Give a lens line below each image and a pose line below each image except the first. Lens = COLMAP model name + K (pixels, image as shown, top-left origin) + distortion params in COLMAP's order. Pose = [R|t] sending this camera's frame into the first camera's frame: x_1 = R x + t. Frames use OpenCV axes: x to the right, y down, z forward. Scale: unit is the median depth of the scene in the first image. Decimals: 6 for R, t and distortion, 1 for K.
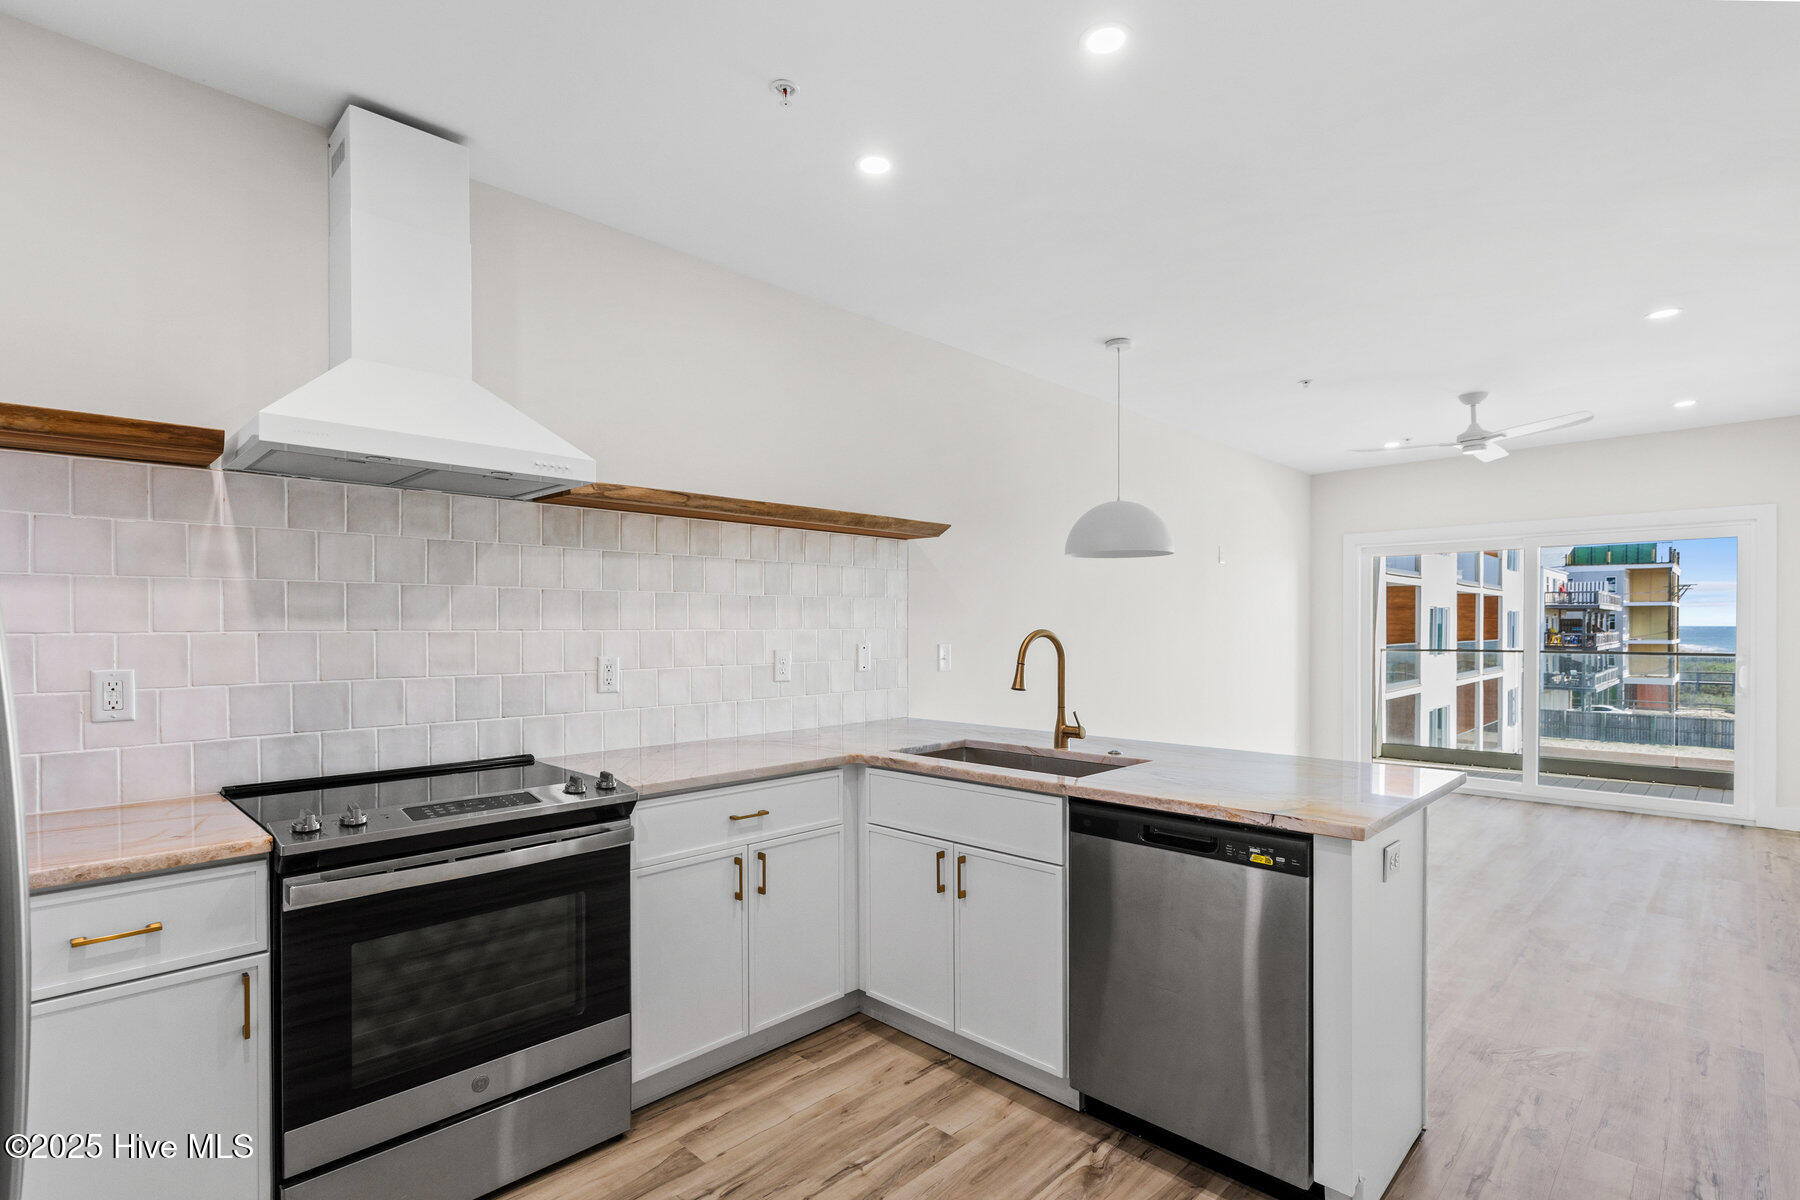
lens RADIAL K [[868.2, 0, 890.7], [0, 868.2, 623.2], [0, 0, 1]] dist [0.001253, 0.002636]
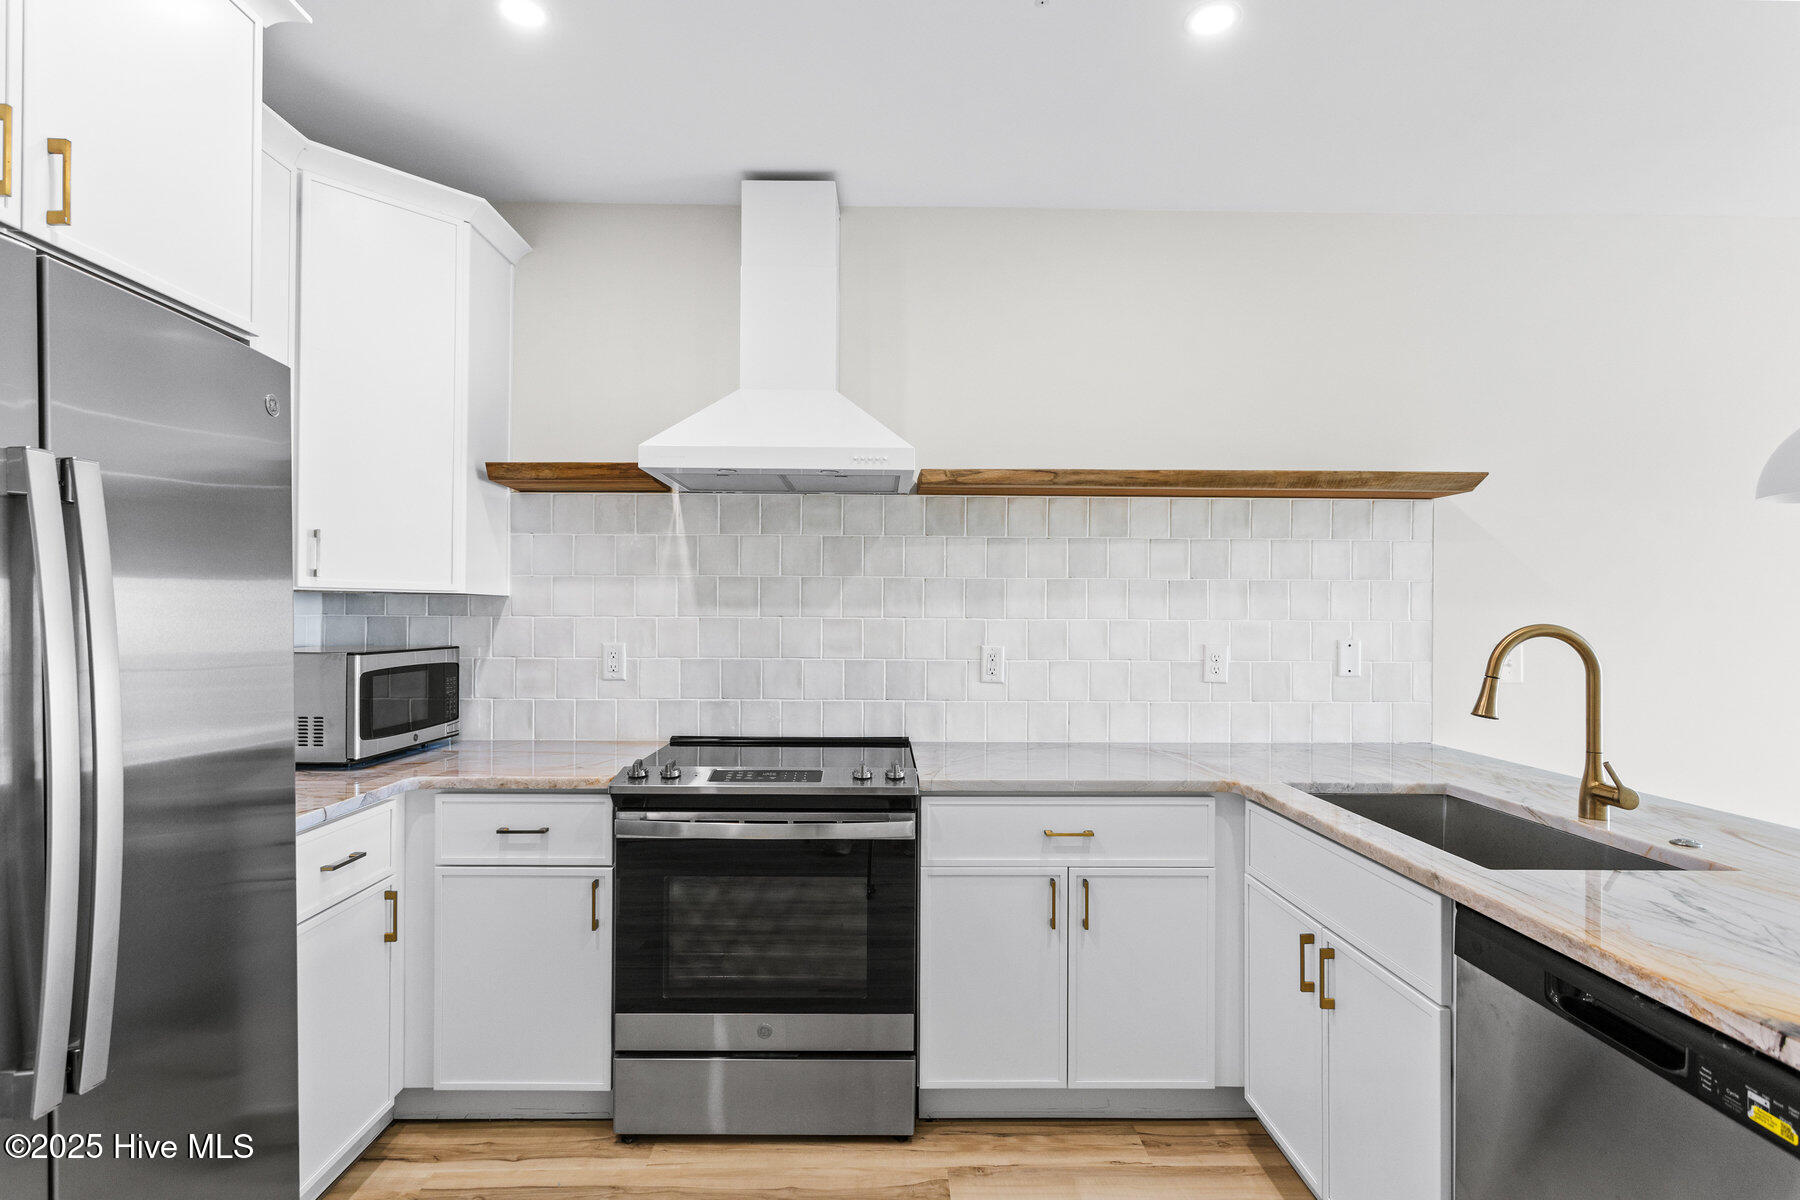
lens RADIAL K [[868.2, 0, 890.3], [0, 868.2, 602.6], [0, 0, 1]] dist [0.001253, 0.002636]
pose [[0.712842, -0.003542, -0.701316, 0.285808], [-0.005013, 0.999936, -0.010146, 0.000512], [0.701307, 0.010749, 0.712779, 0.227976]]
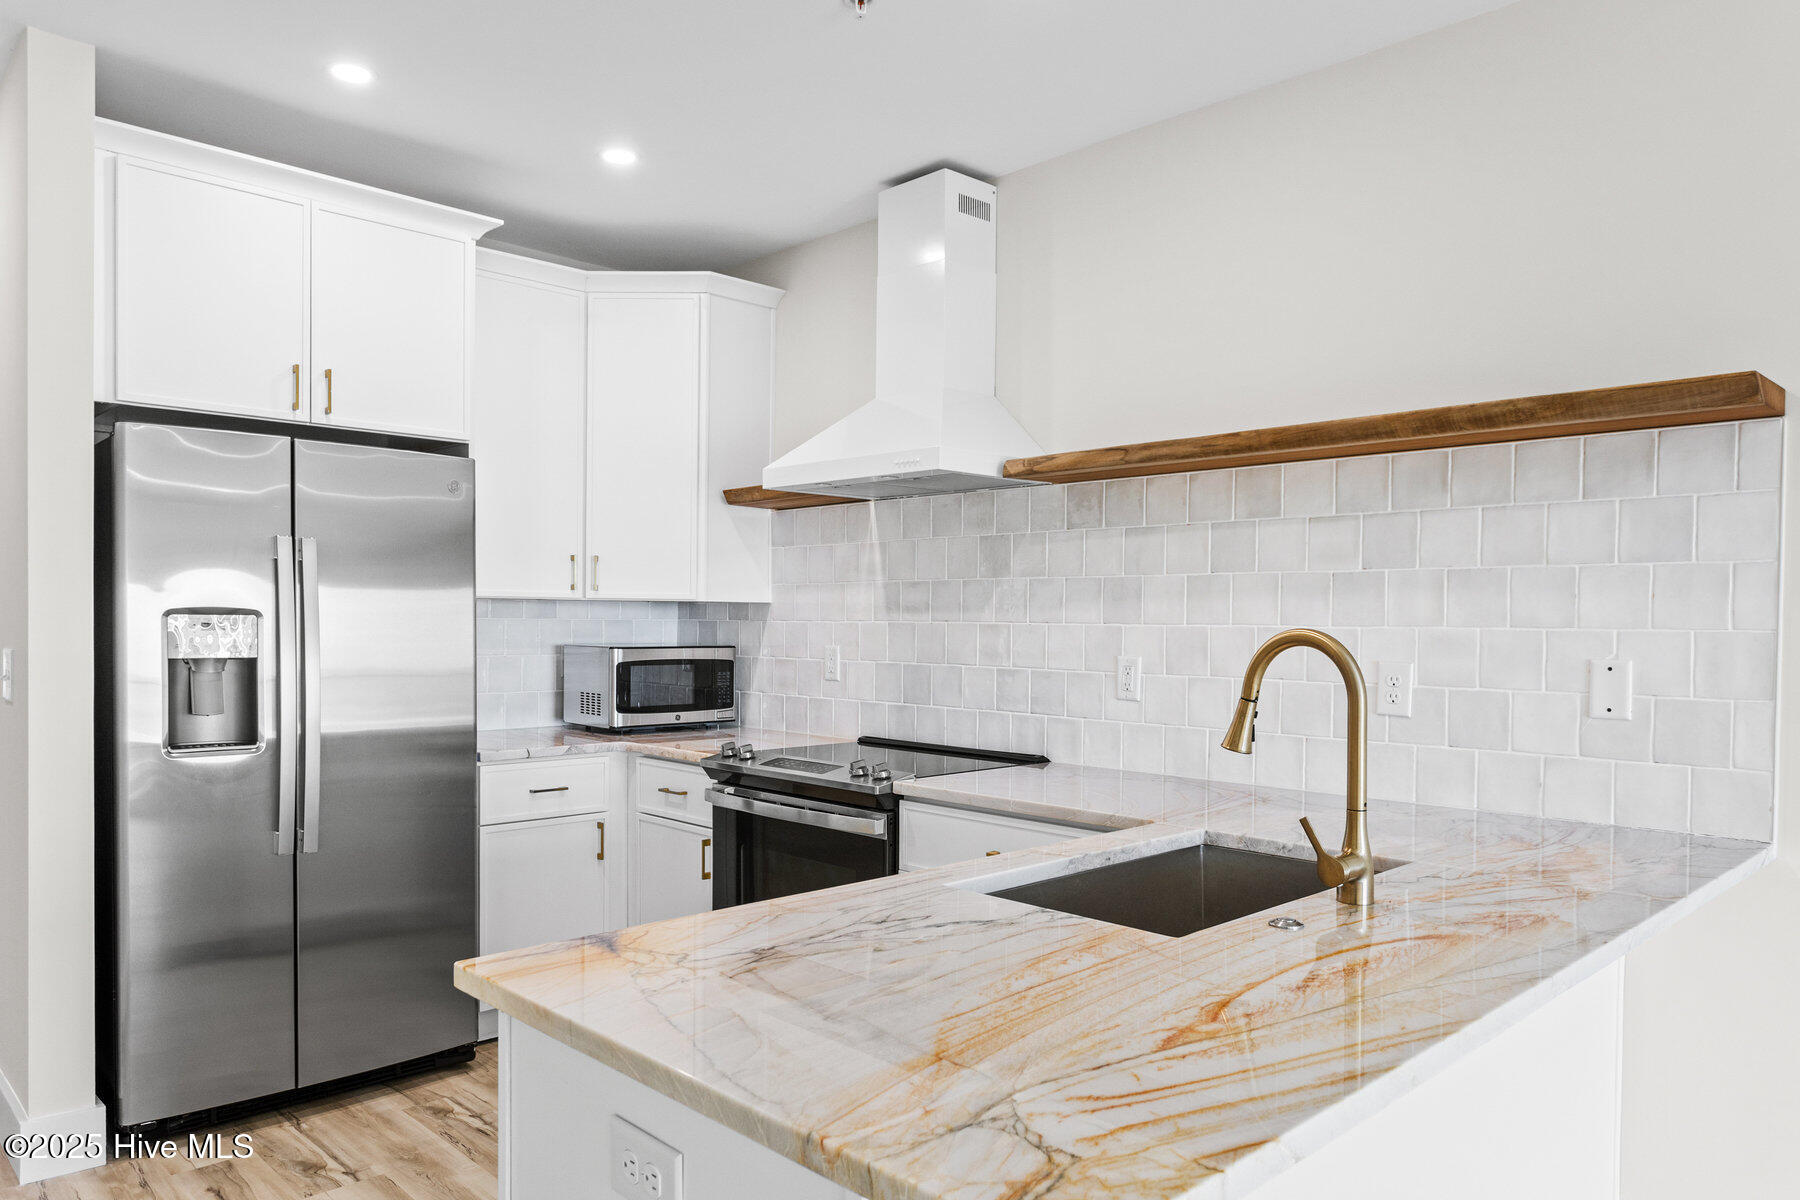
lens RADIAL K [[1210.7, 0, 880.2], [0, 1210.7, 632.0], [0, 0, 1]] dist [0.008029, 0.000346]
pose [[-0.027137, 0.015154, -0.999517, 0.847171], [-0.002188, 0.999882, 0.015219, -0.001468], [0.999629, 0.002600, -0.027101, 0.816593]]
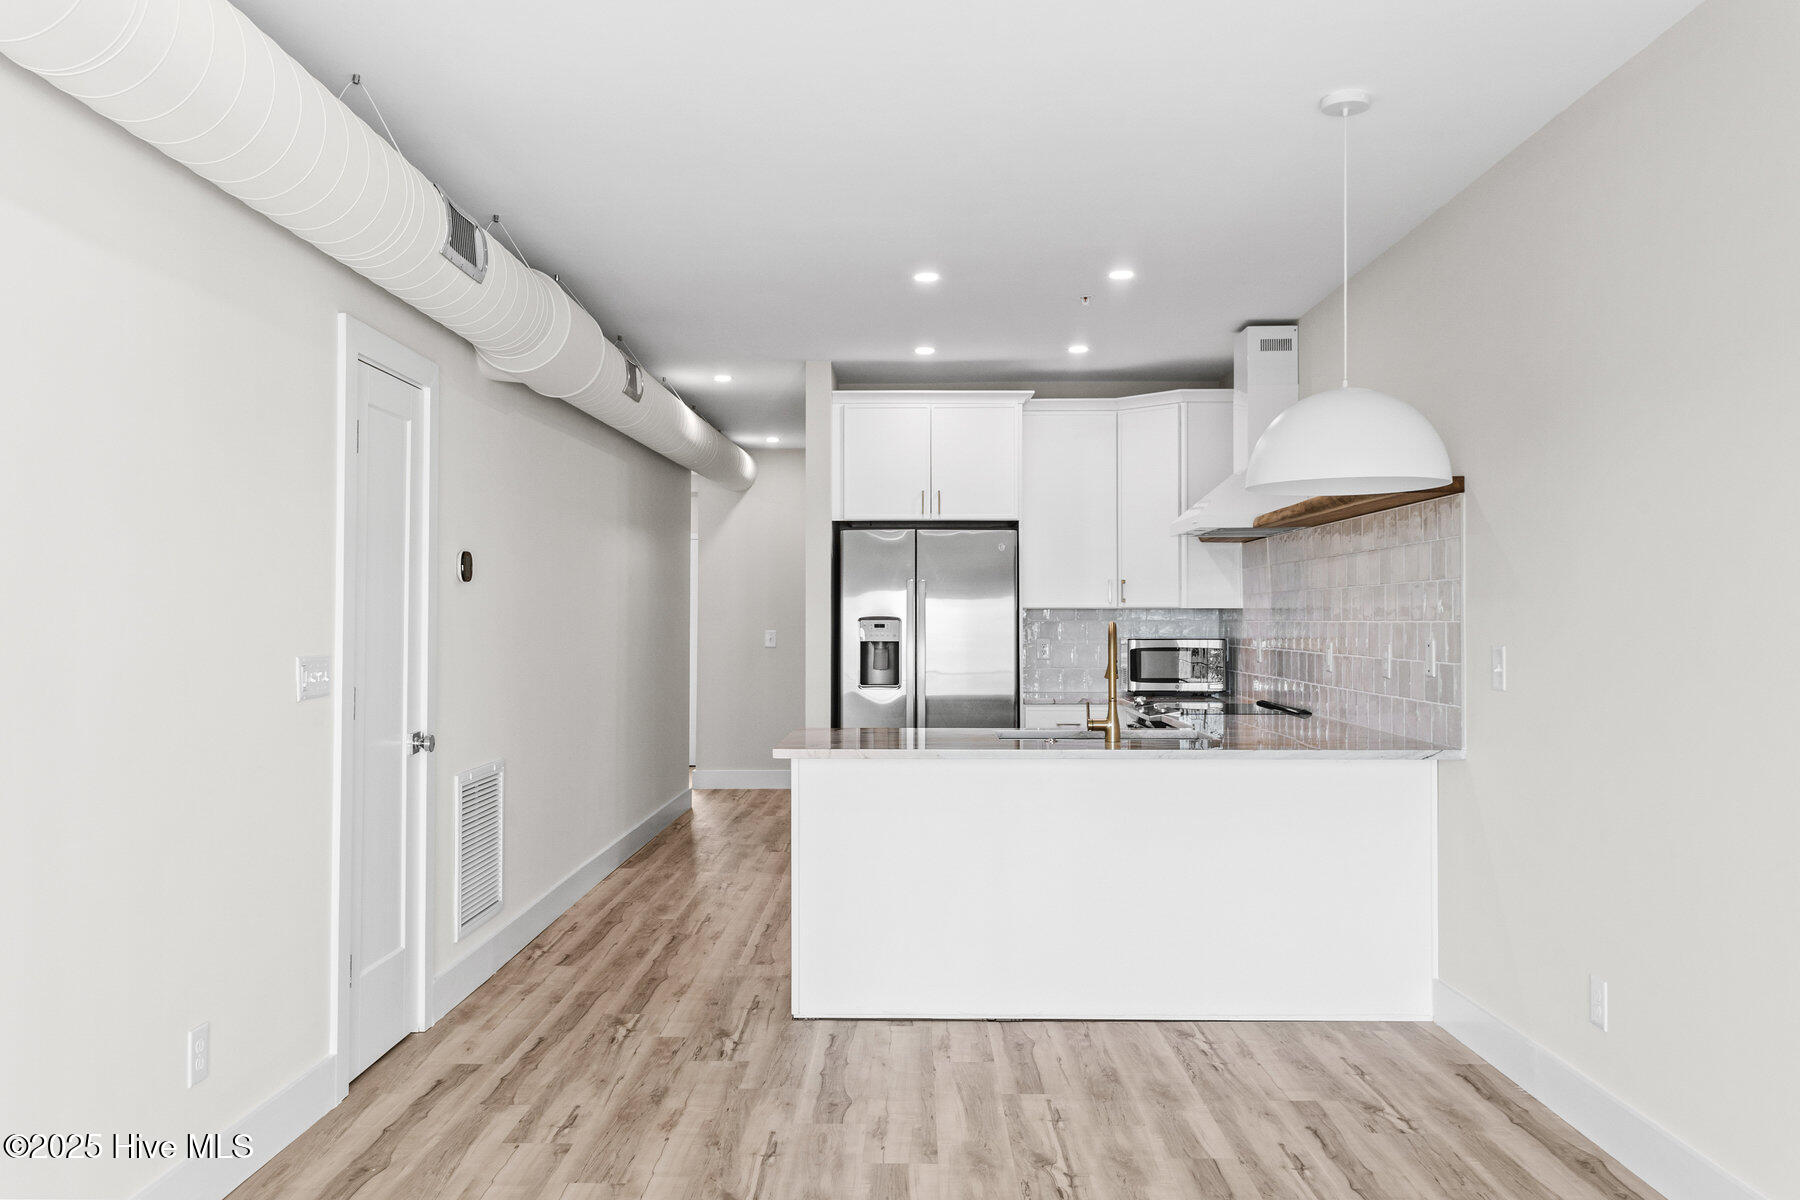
lens RADIAL K [[1402.7, 0, 904.0], [0, 1402.7, 607.4], [0, 0, 1]] dist [-0.104716, -0.003014]
pose [[-0.719607, -0.000705, -0.694382, 1.515385], [0.008977, 0.999906, -0.010318, 0.004190], [0.694324, -0.013659, -0.719533, 2.051517]]
